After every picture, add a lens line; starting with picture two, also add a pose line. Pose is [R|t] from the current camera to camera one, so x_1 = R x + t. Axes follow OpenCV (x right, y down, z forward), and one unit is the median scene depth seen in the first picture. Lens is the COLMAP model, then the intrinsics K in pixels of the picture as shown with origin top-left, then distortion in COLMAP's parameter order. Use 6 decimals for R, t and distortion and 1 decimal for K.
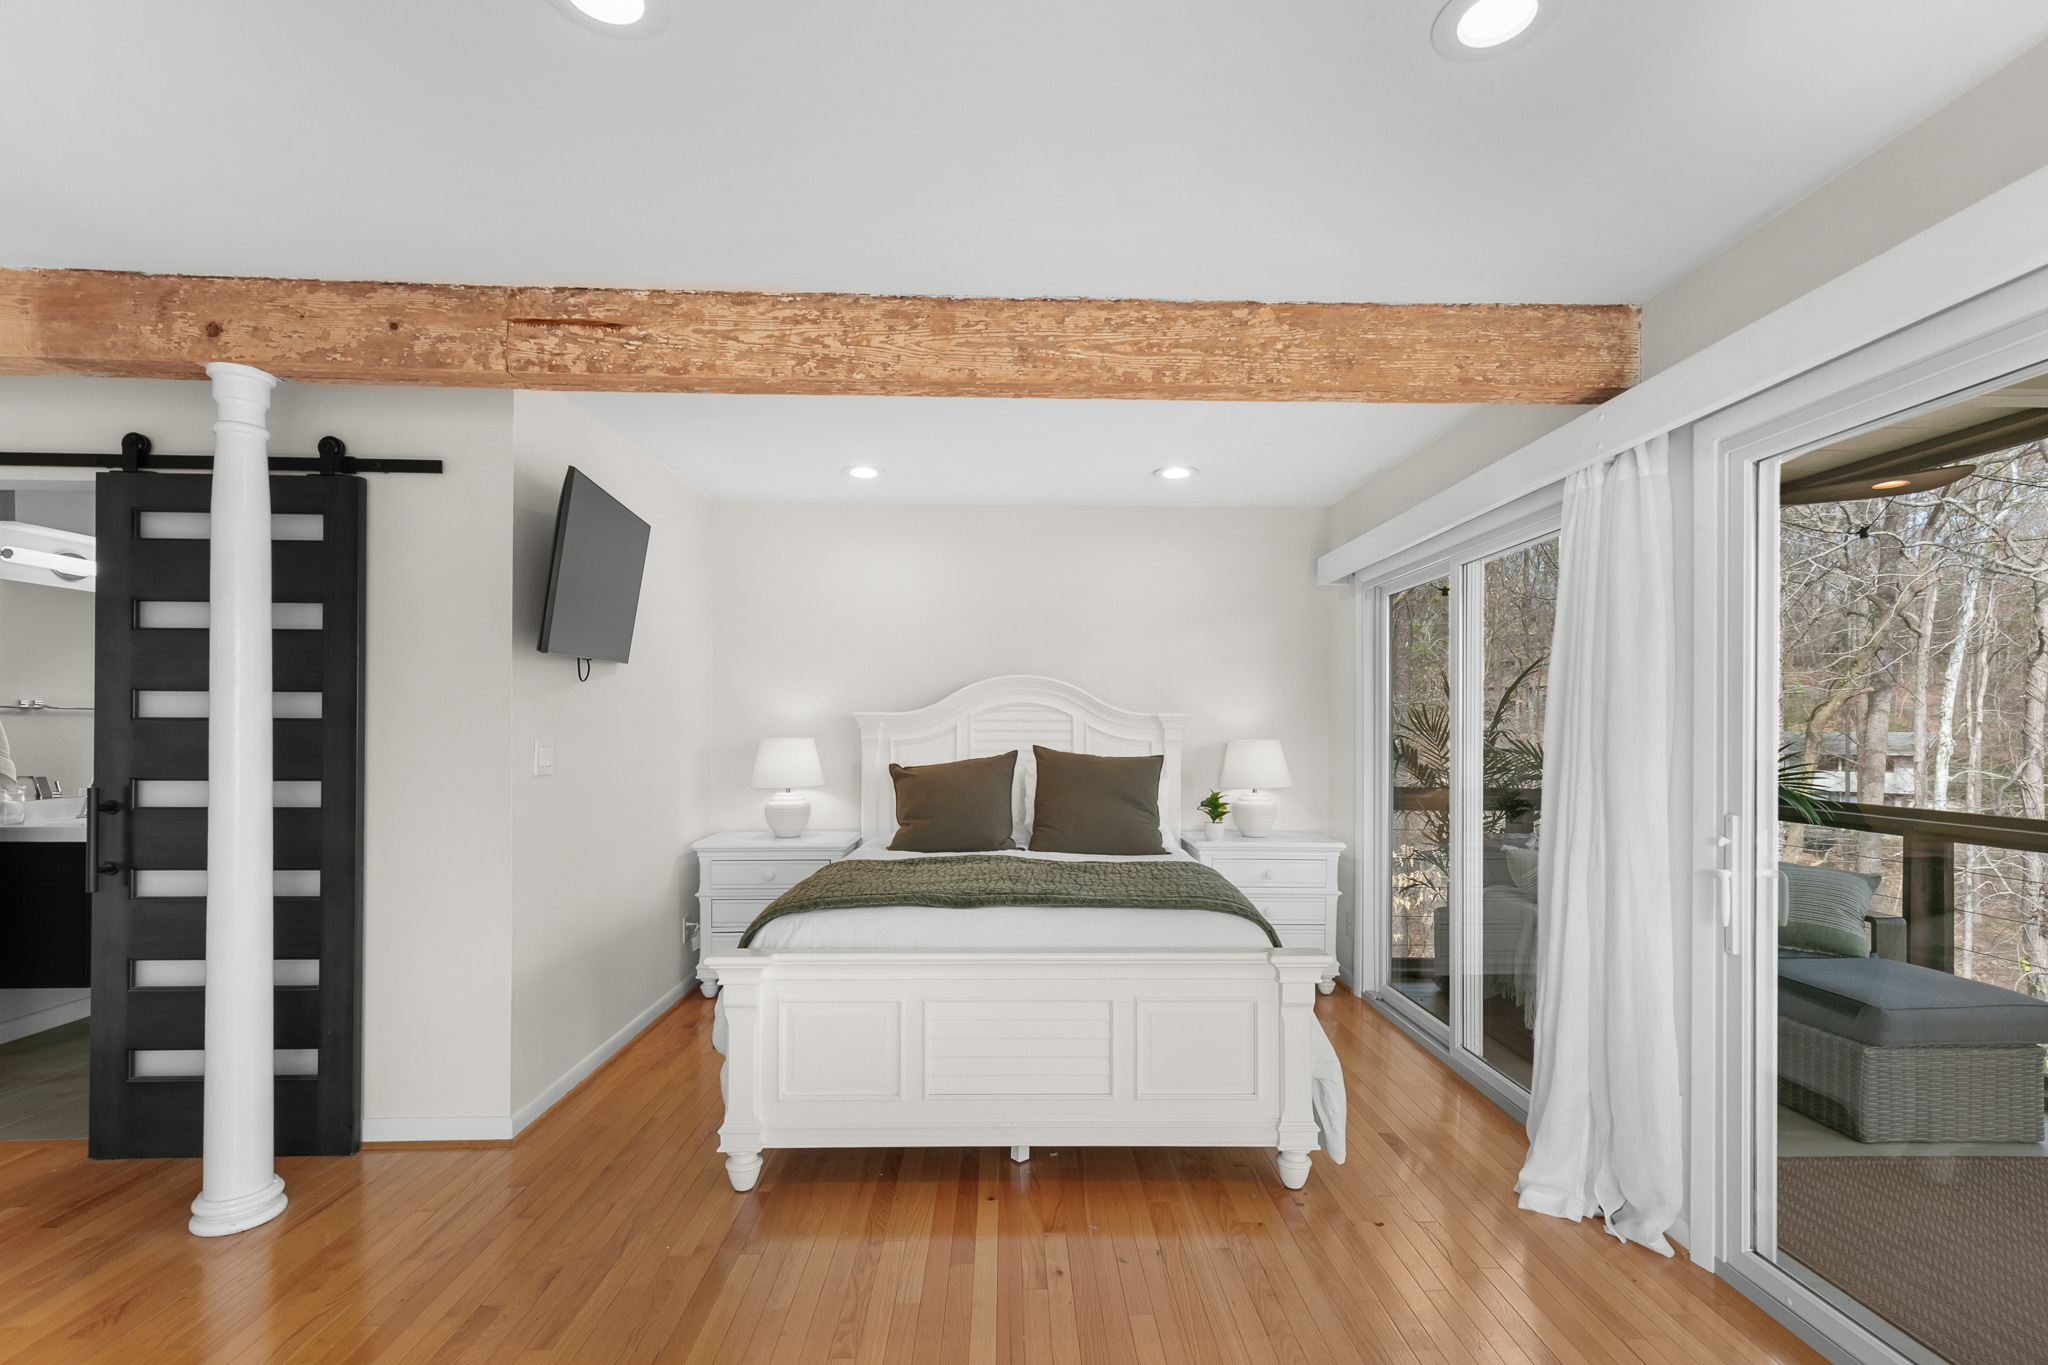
lens RADIAL K [[928.4, 0, 1030.0], [0, 928.4, 728.7], [0, 0, 1]] dist [0.001077, 0.001208]
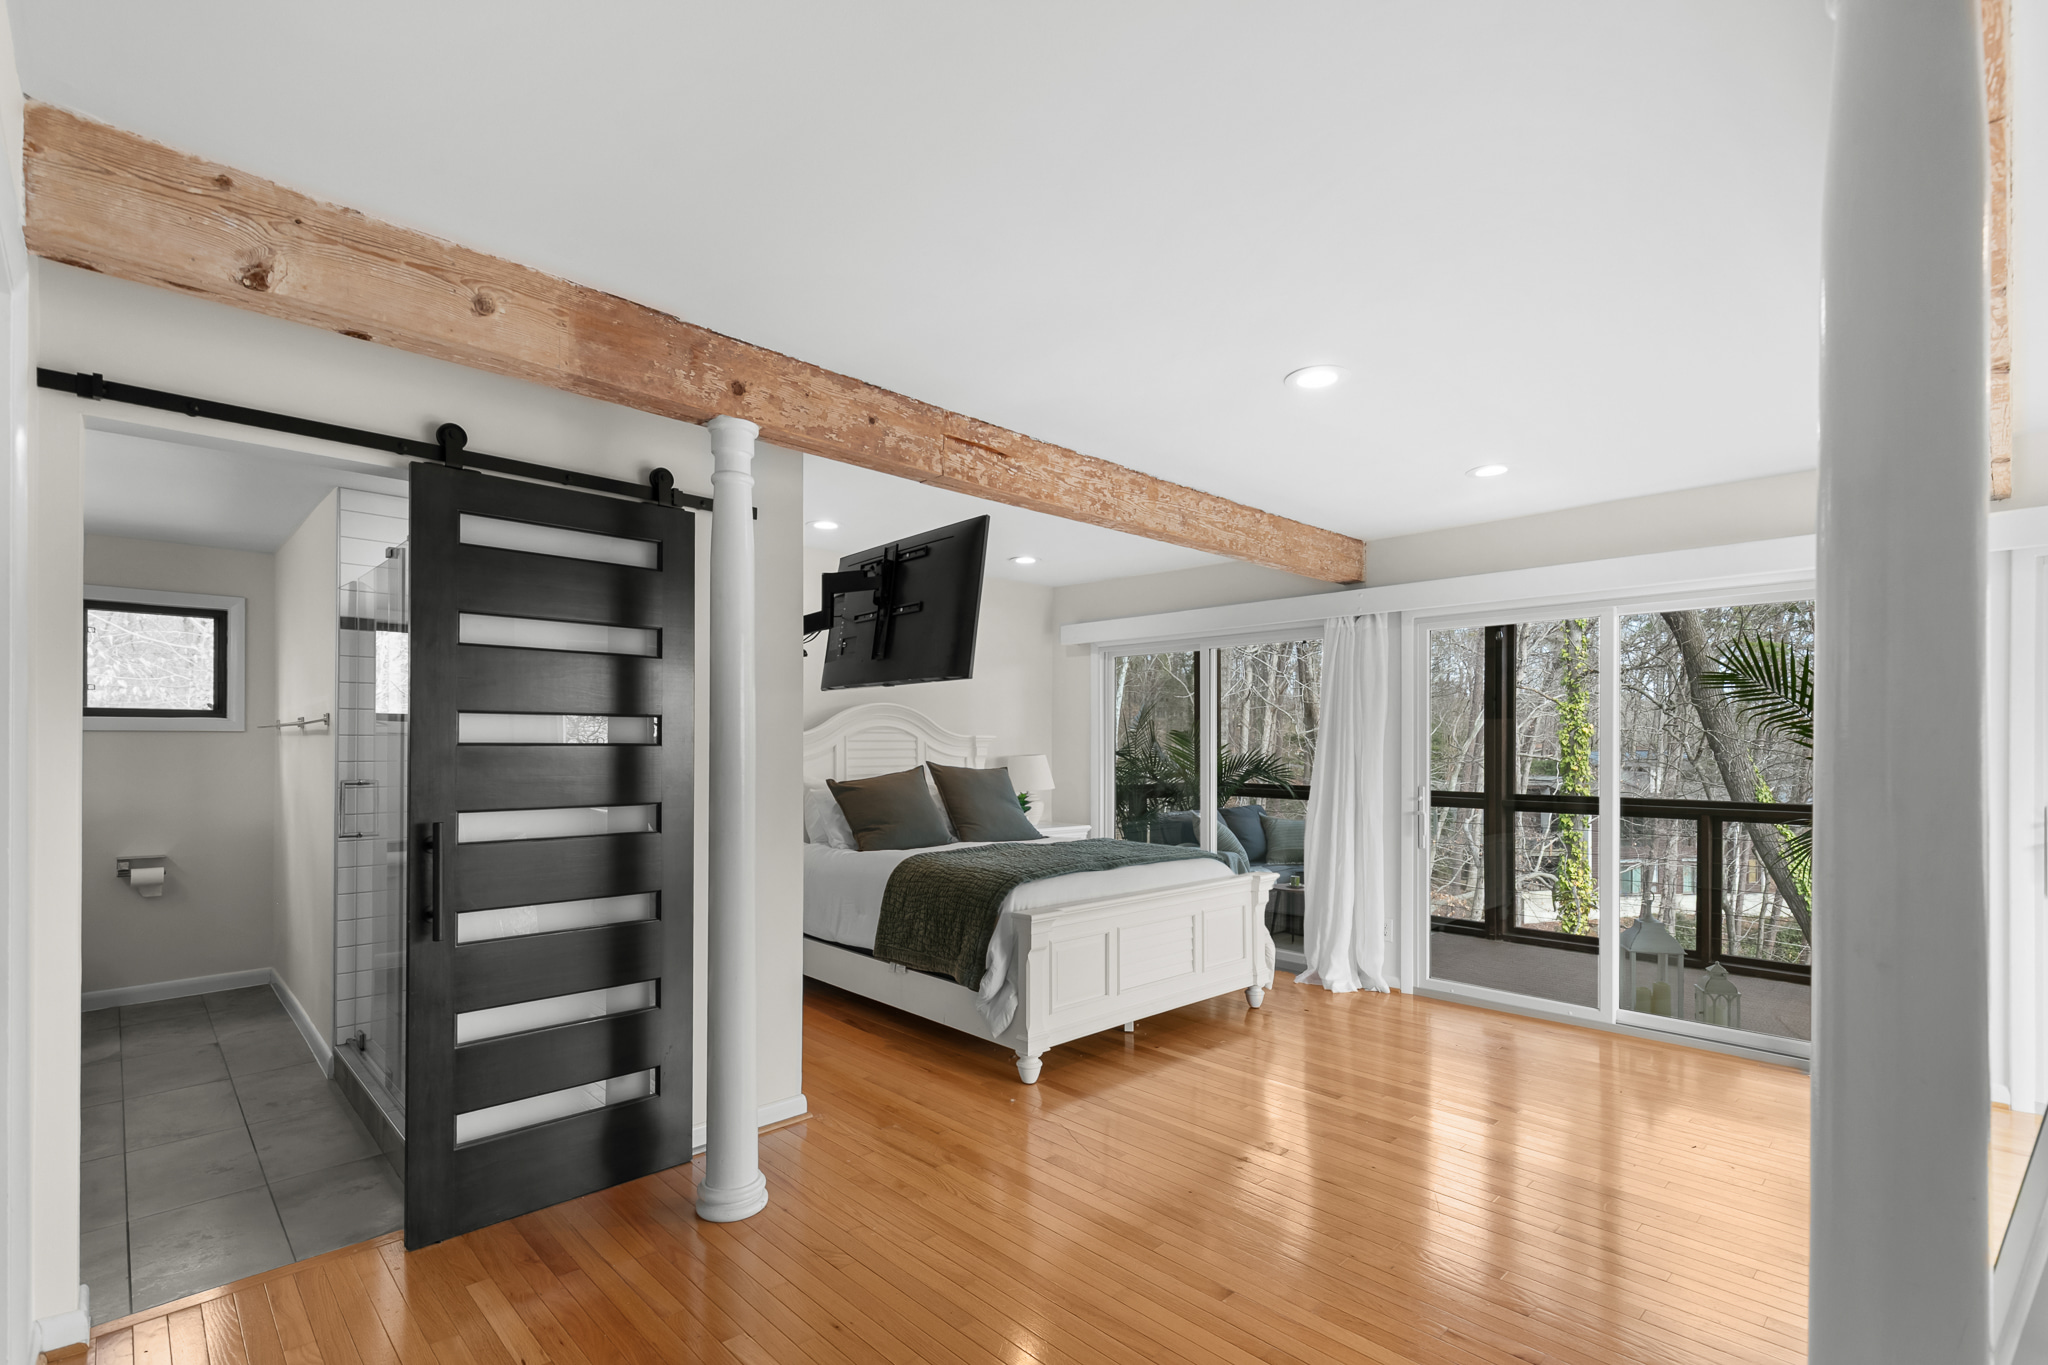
lens RADIAL K [[942.5, 0, 1016.4], [0, 942.5, 739.0], [0, 0, 1]] dist [0.006121, 0.000686]
pose [[0.744605, 0.000067, 0.667505, -1.354438], [0.002276, 0.999994, -0.002640, -0.014901], [-0.667501, 0.003485, 0.744600, -0.037619]]
